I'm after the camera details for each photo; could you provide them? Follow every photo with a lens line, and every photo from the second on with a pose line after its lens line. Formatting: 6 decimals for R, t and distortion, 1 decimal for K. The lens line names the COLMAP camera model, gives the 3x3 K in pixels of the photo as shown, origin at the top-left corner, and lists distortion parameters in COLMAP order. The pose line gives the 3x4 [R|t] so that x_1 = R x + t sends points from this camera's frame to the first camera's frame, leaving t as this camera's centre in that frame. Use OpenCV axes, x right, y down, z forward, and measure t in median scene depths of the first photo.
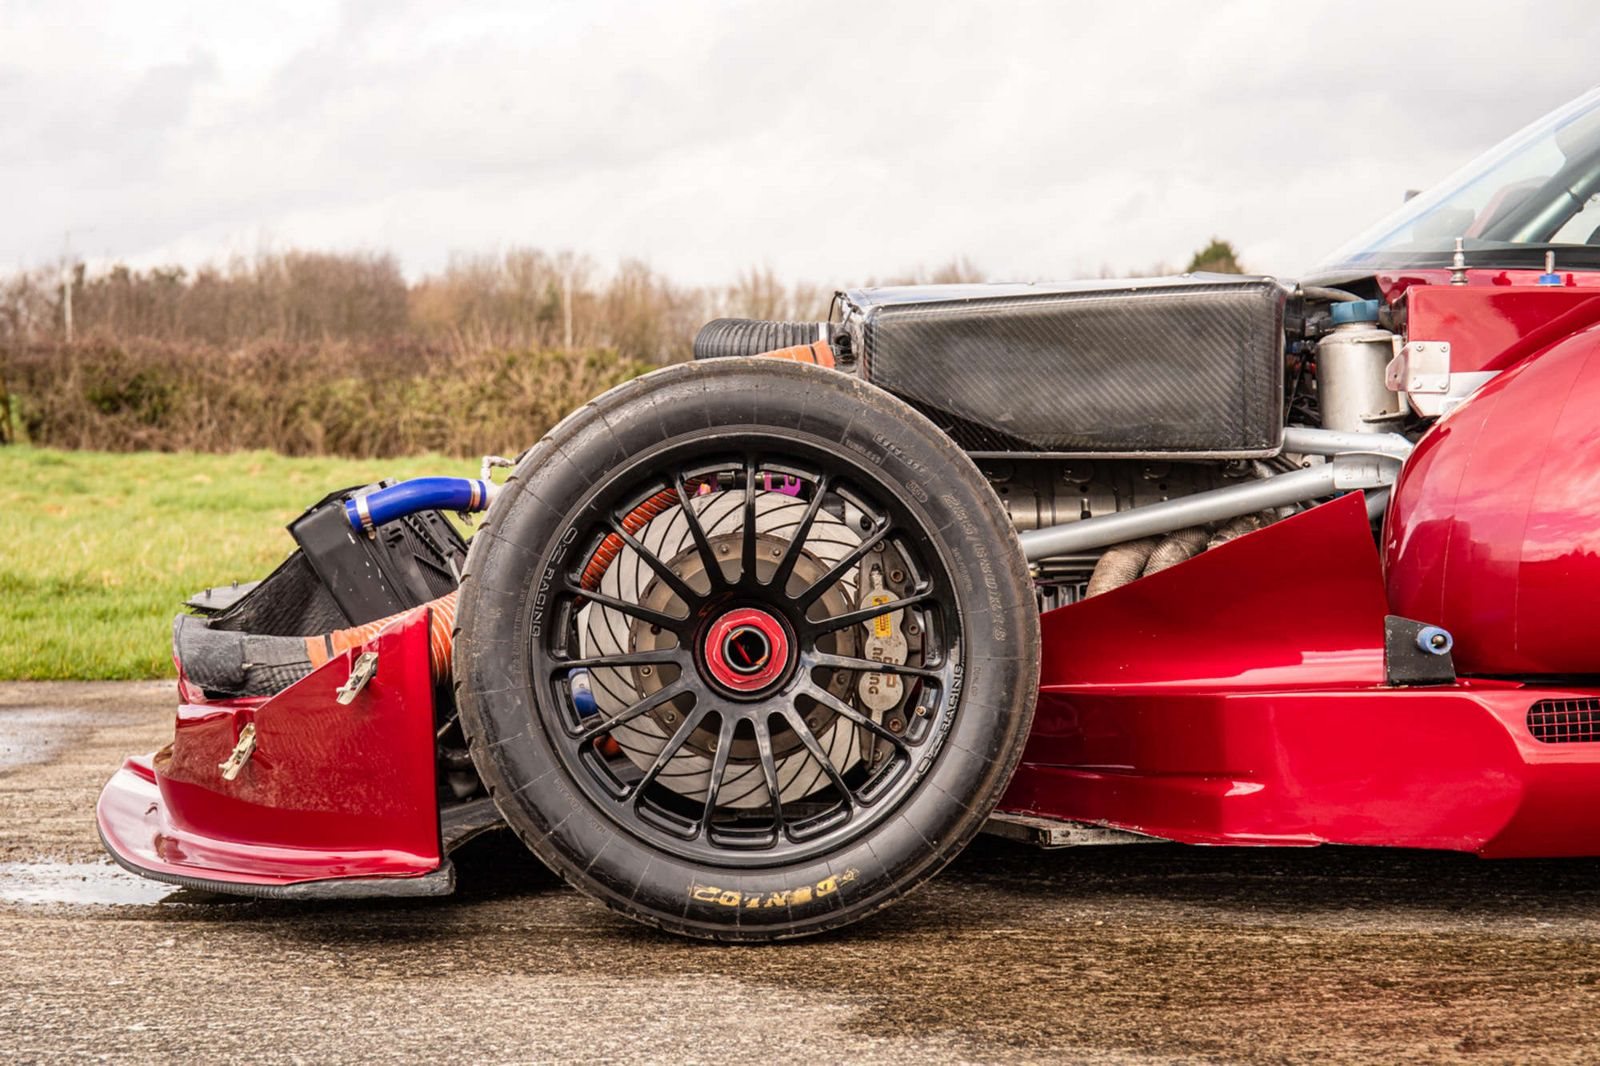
lens RADIAL K [[2993.8, 0, 799.1], [0, 2993.8, 546.9], [0, 0, 1]] dist [0.131321, 0.000000]
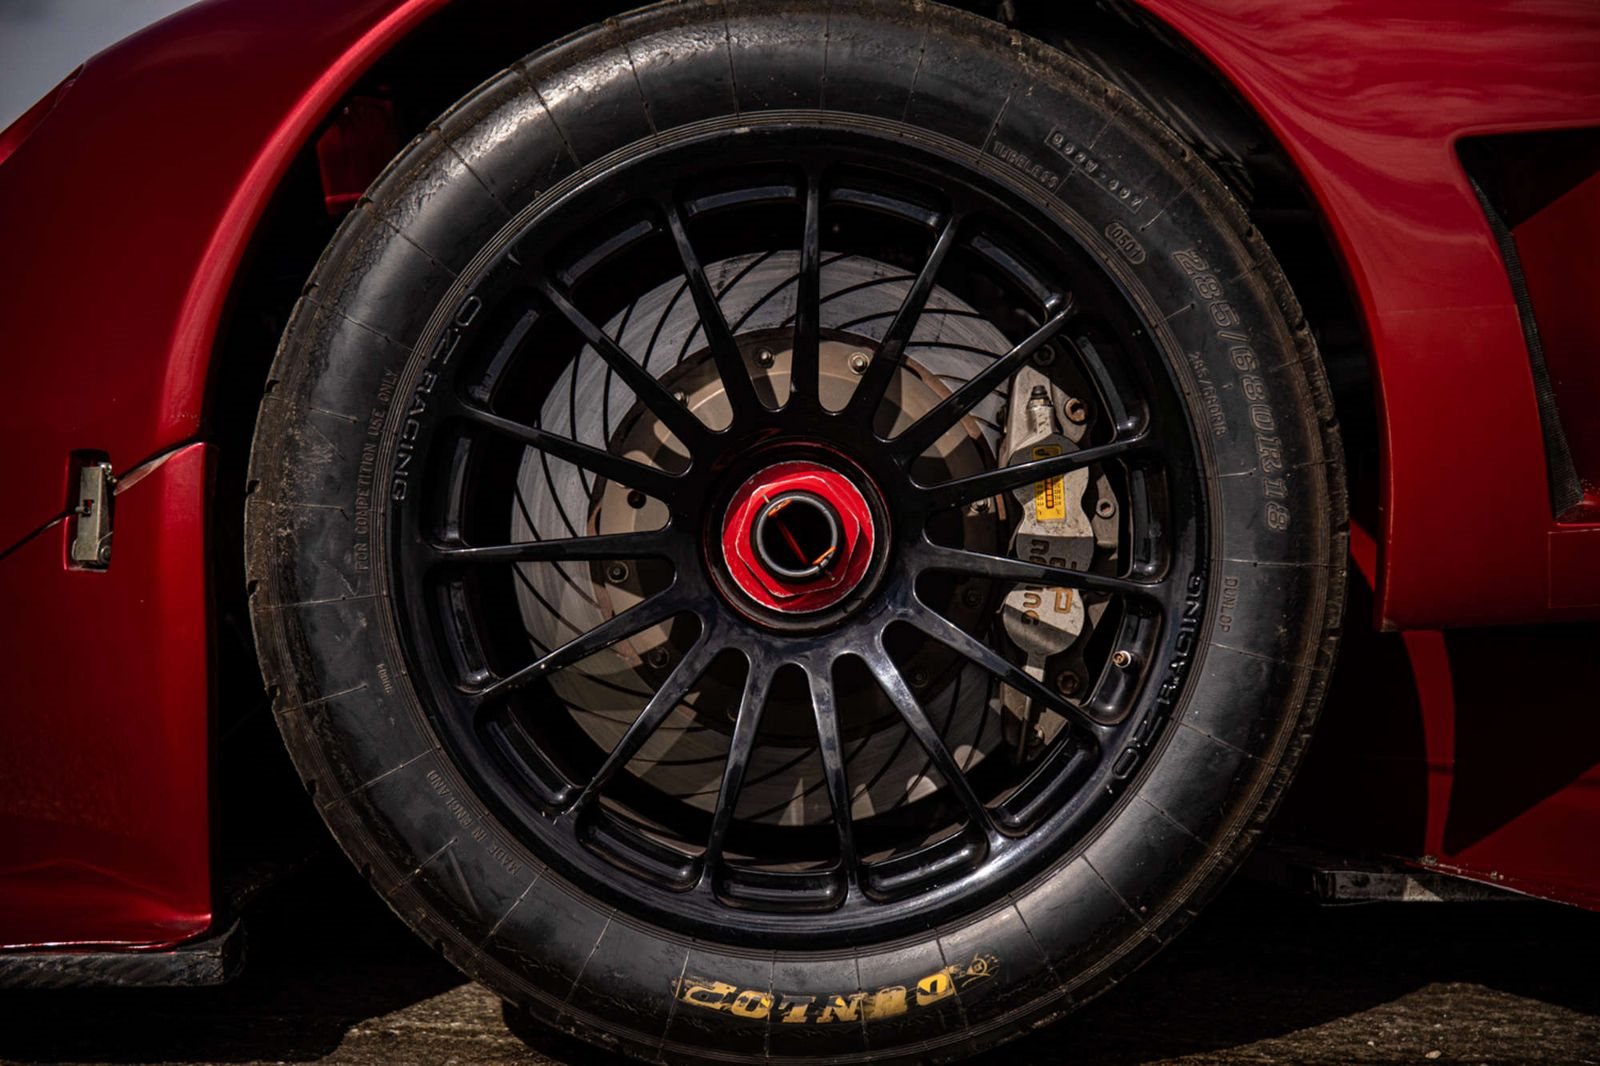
lens RADIAL K [[2993.8, 0, 808.0], [0, 2993.8, 528.3], [0, 0, 1]] dist [0.131321, 0.000000]
pose [[0.999426, 0.024990, -0.022890, -0.003216], [-0.024427, 0.999400, 0.024546, 0.020056], [0.023490, -0.023973, 0.999437, 0.469720]]
